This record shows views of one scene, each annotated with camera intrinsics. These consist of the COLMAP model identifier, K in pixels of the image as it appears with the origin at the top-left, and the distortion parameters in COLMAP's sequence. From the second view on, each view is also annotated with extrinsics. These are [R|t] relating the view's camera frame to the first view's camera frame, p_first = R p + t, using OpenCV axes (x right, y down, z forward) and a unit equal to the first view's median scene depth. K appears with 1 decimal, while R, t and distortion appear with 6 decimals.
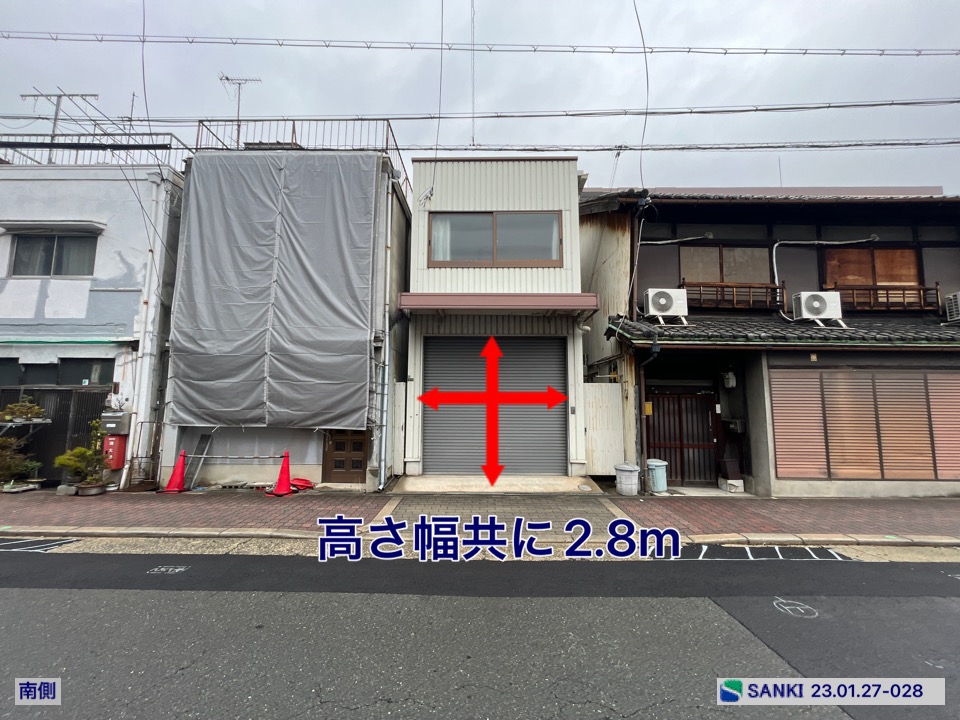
lens RADIAL K [[385.6, 0, 479.0], [0, 385.6, 361.3], [0, 0, 1]] dist [-0.003223, -0.000164]
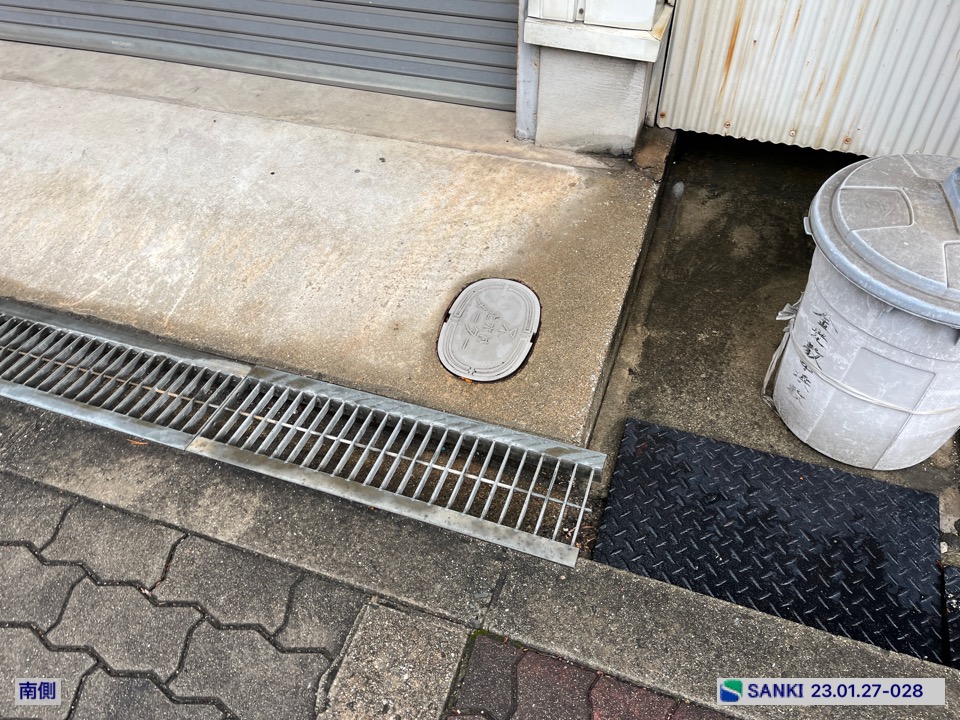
lens RADIAL K [[717.5, 0, 463.4], [0, 717.5, 374.3], [0, 0, 1]] dist [0.068974, -0.092826]
pose [[0.946949, 0.211258, -0.242193, 0.314430], [0.070217, 0.599389, 0.797372, 0.145809], [0.313619, -0.772077, 0.552757, 0.823607]]
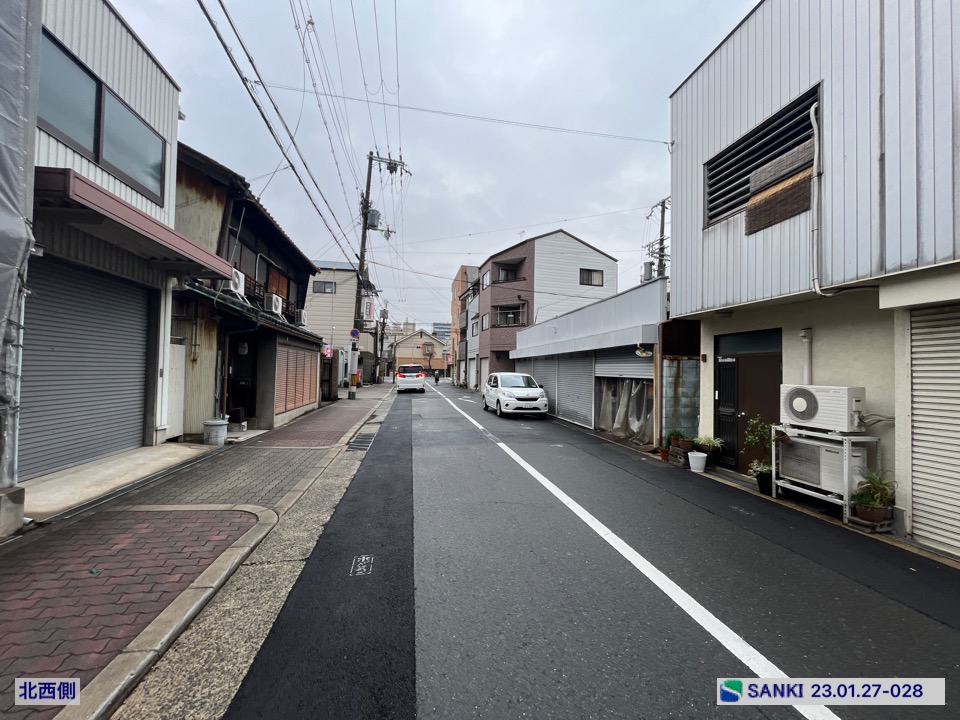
lens RADIAL K [[385.6, 0, 478.9], [0, 385.6, 360.9], [0, 0, 1]] dist [-0.003223, -0.000164]
pose [[-0.190760, 0.017604, 0.981479, -0.844380], [-0.125737, 0.991165, -0.042215, 0.046819], [-0.973551, -0.131461, -0.186862, 0.477867]]
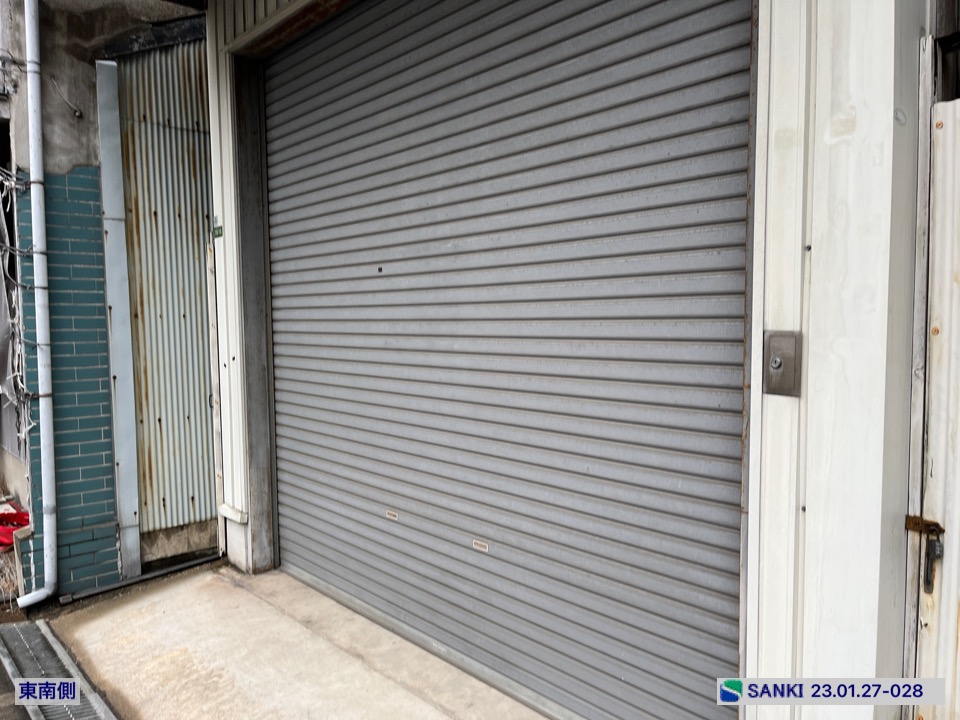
lens RADIAL K [[717.5, 0, 489.8], [0, 717.5, 375.8], [0, 0, 1]] dist [0.068974, -0.092826]
pose [[0.684605, 0.046466, -0.727432, 0.367078], [0.089237, 0.985116, 0.146909, 0.098158], [0.723431, -0.165488, 0.670269, 0.847518]]
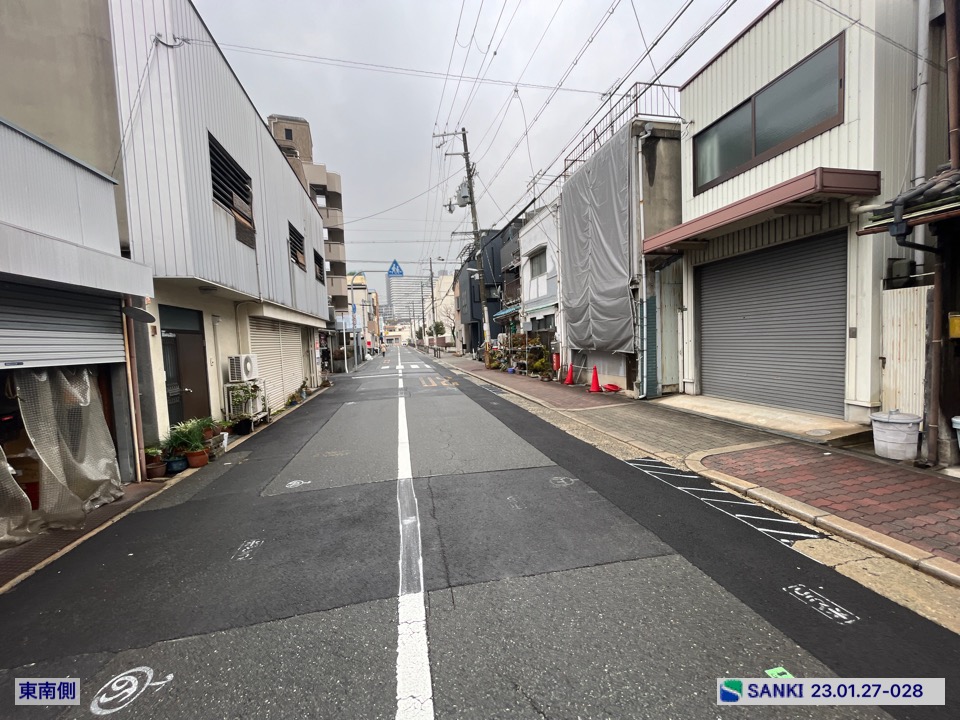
lens RADIAL K [[385.6, 0, 479.6], [0, 385.6, 363.3], [0, 0, 1]] dist [-0.003223, -0.000164]
pose [[0.223367, 0.045114, -0.973690, 0.838435], [0.150013, 0.985436, 0.080072, 0.025043], [0.963122, -0.163952, 0.213346, 0.191645]]
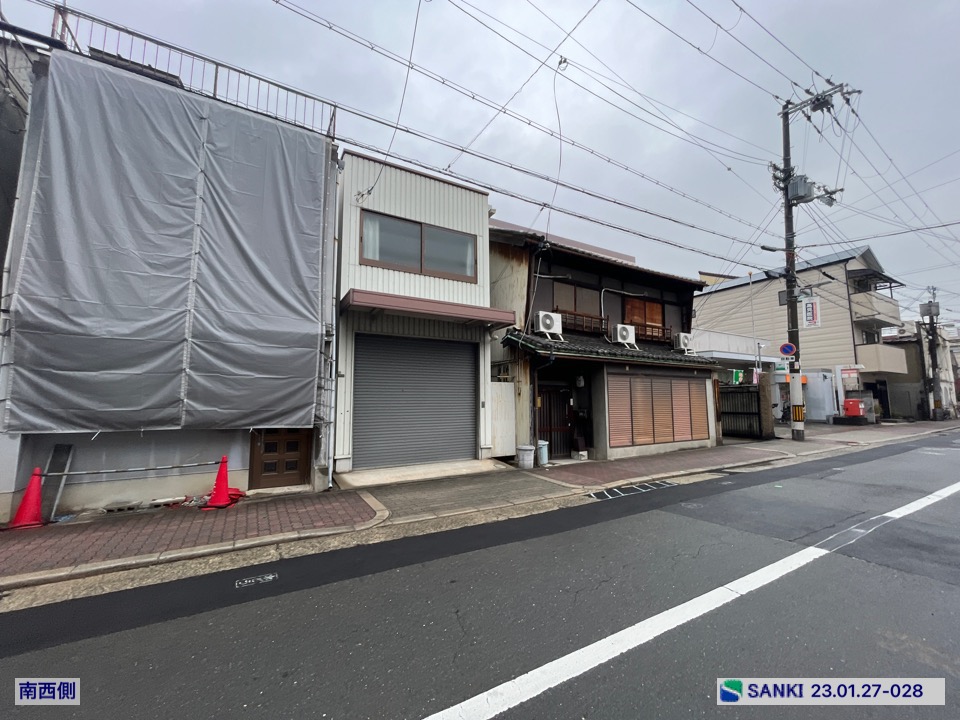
lens RADIAL K [[385.6, 0, 478.8], [0, 385.6, 361.5], [0, 0, 1]] dist [-0.003223, -0.000164]
pose [[0.856983, 0.043507, 0.513506, -0.418125], [-0.045963, 0.998912, -0.007926, 0.003246], [-0.513292, -0.016809, 0.858050, -0.023186]]
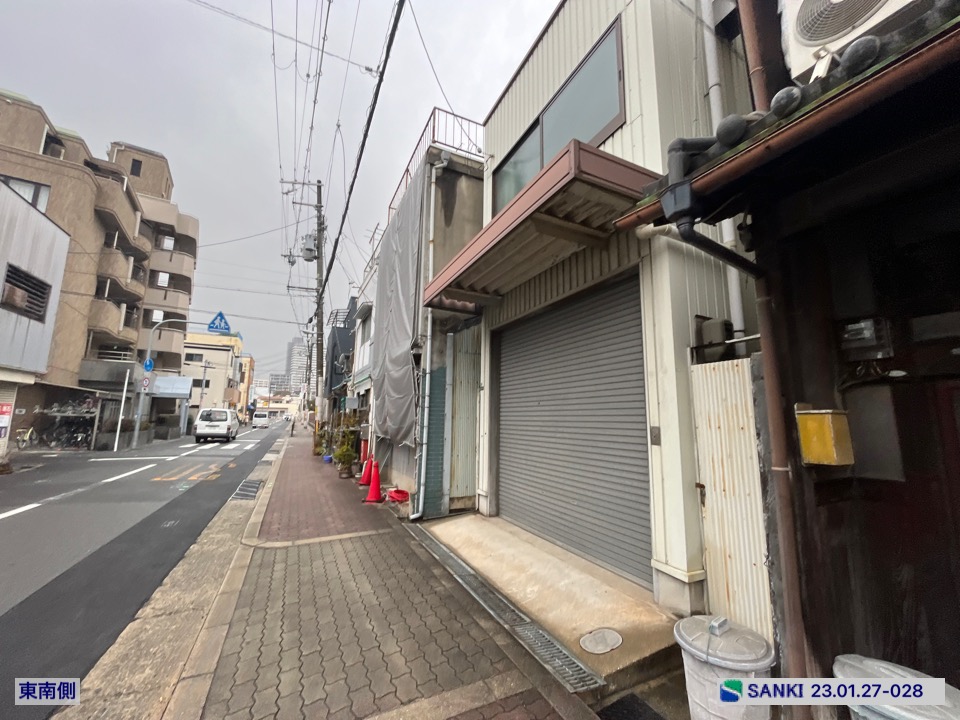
lens RADIAL K [[385.6, 0, 478.8], [0, 385.6, 362.3], [0, 0, 1]] dist [-0.003223, -0.000164]
pose [[0.442481, -0.131868, -0.887029, 0.570429], [0.081108, 0.990960, -0.106860, 0.085042], [0.893102, -0.024661, 0.449177, 0.701713]]
